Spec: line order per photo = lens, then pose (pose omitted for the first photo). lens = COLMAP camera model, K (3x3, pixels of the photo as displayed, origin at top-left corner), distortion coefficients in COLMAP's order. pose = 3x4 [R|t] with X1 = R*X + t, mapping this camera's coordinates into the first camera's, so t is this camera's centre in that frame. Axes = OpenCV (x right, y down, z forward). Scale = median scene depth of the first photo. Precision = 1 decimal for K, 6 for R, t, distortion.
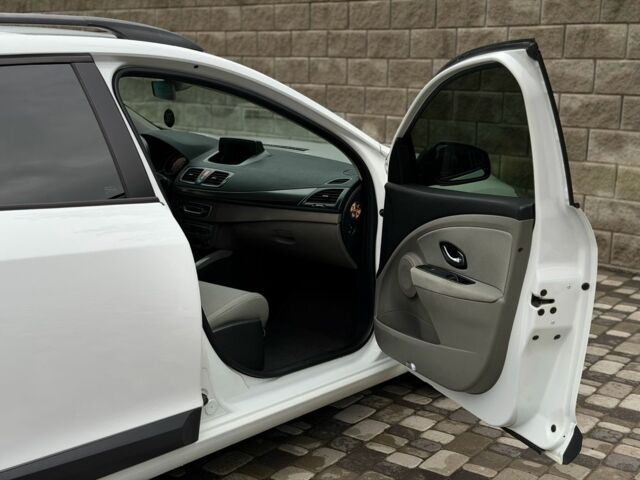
lens RADIAL K [[908.9, 0, 324.8], [0, 908.9, 254.6], [0, 0, 1]] dist [0.043182, 0.000000]
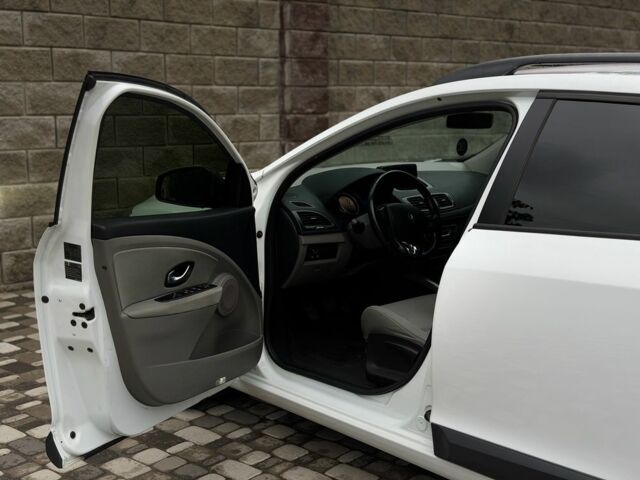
lens RADIAL K [[908.9, 0, 324.8], [0, 908.9, 242.9], [0, 0, 1]] dist [0.043182, 0.000000]
pose [[0.119618, -0.173836, 0.977483, -0.705943], [0.195881, 0.969332, 0.148415, -0.131649], [-0.973305, 0.173717, 0.150000, 0.584984]]
